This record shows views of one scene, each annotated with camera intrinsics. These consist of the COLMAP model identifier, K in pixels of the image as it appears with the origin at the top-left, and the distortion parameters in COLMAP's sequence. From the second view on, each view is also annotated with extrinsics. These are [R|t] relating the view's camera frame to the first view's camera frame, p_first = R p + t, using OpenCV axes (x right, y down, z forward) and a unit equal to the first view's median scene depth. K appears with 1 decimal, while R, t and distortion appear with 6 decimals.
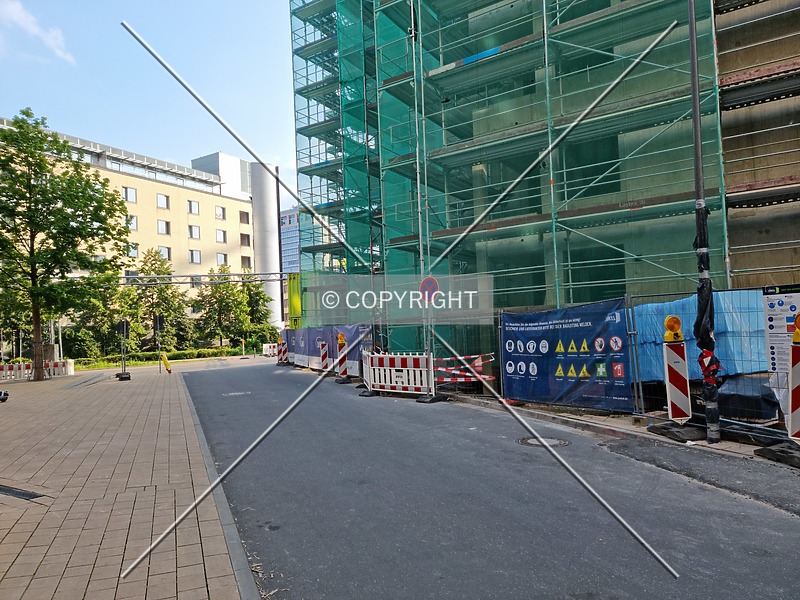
lens RADIAL K [[568.7, 0, 397.2], [0, 568.7, 297.2], [0, 0, 1]] dist [0.047402, -0.016193]
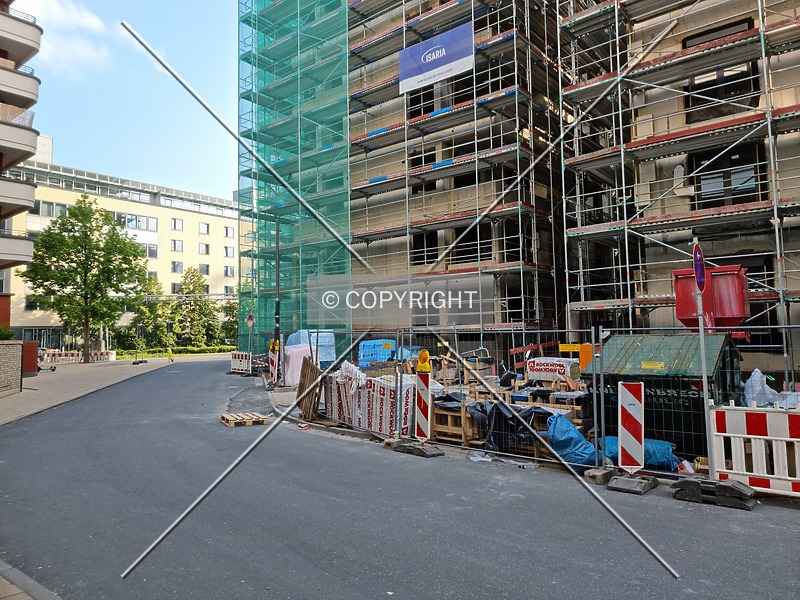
lens RADIAL K [[568.7, 0, 414.2], [0, 568.7, 286.9], [0, 0, 1]] dist [0.047402, -0.016193]
pose [[0.994518, 0.017312, -0.103125, 0.214809], [-0.019203, 0.999665, -0.017372, -0.027657], [0.102789, 0.019257, 0.994517, -0.241920]]
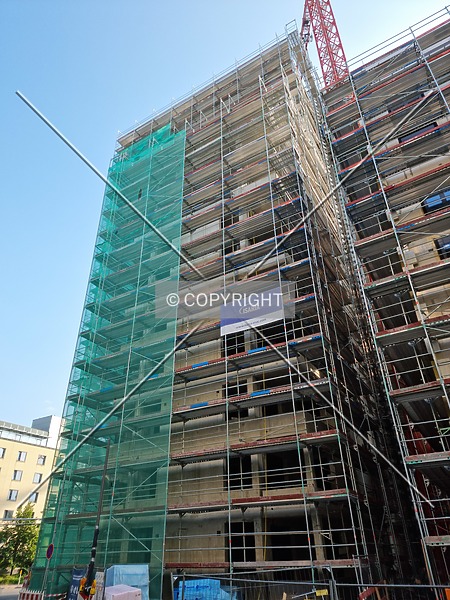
lens RADIAL K [[426.5, 0, 212.2], [0, 426.5, 289.6], [0, 0, 1]] dist [0.047402, -0.016193]
pose [[0.999247, 0.033589, -0.019409, 0.155435], [-0.038782, 0.877221, -0.478517, -0.027141], [0.000953, 0.478909, 0.877864, -0.188014]]
